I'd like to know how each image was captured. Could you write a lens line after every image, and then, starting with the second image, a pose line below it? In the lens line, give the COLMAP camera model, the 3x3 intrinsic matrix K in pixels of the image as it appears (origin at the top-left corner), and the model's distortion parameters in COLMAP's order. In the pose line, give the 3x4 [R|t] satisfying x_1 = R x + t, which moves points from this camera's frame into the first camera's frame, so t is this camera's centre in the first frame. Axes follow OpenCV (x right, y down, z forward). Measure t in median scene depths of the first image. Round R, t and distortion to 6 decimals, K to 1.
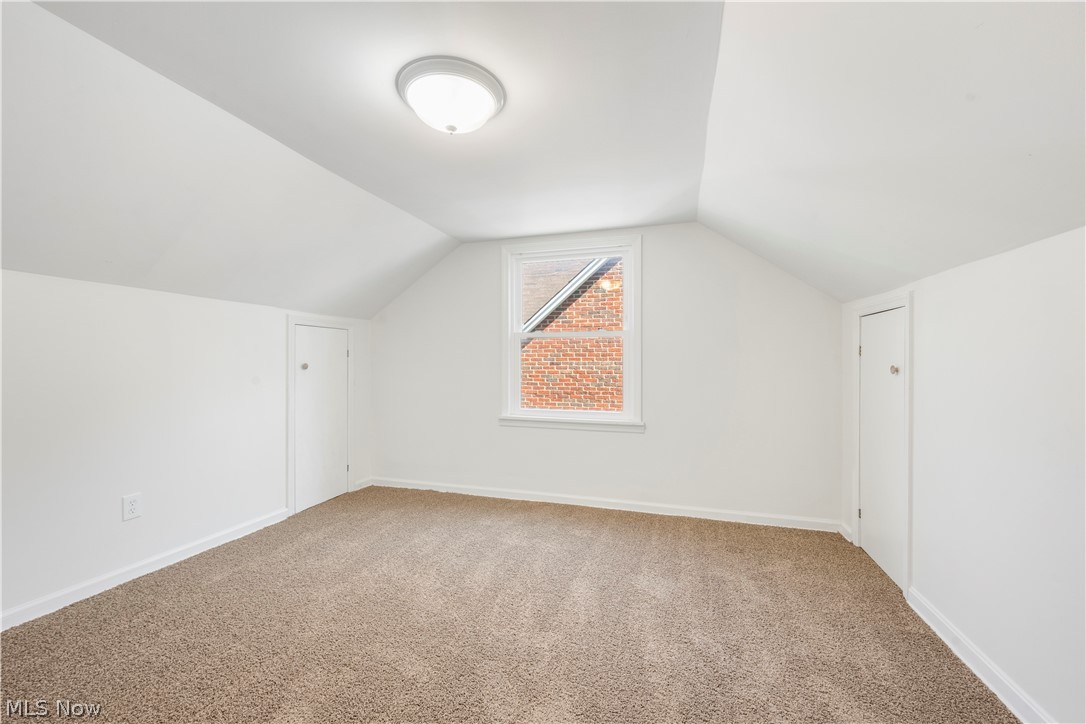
lens RADIAL K [[449.9, 0, 539.5], [0, 449.9, 364.4], [0, 0, 1]] dist [-0.001864, -0.000274]
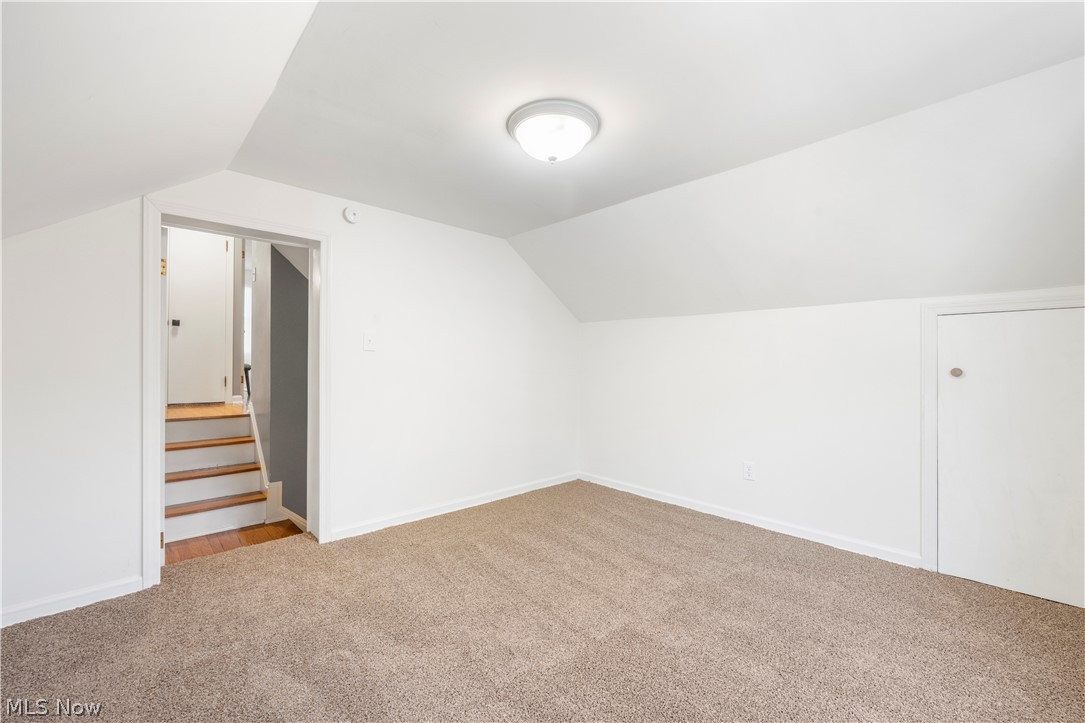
lens RADIAL K [[449.5, 0, 539.0], [0, 449.5, 363.9], [0, 0, 1]] dist [-0.001864, -0.000274]
pose [[-0.502219, -0.003380, -0.864734, 0.435361], [-0.012223, 0.999920, 0.003190, -0.002839], [0.864654, 0.012172, -0.502221, 0.828592]]
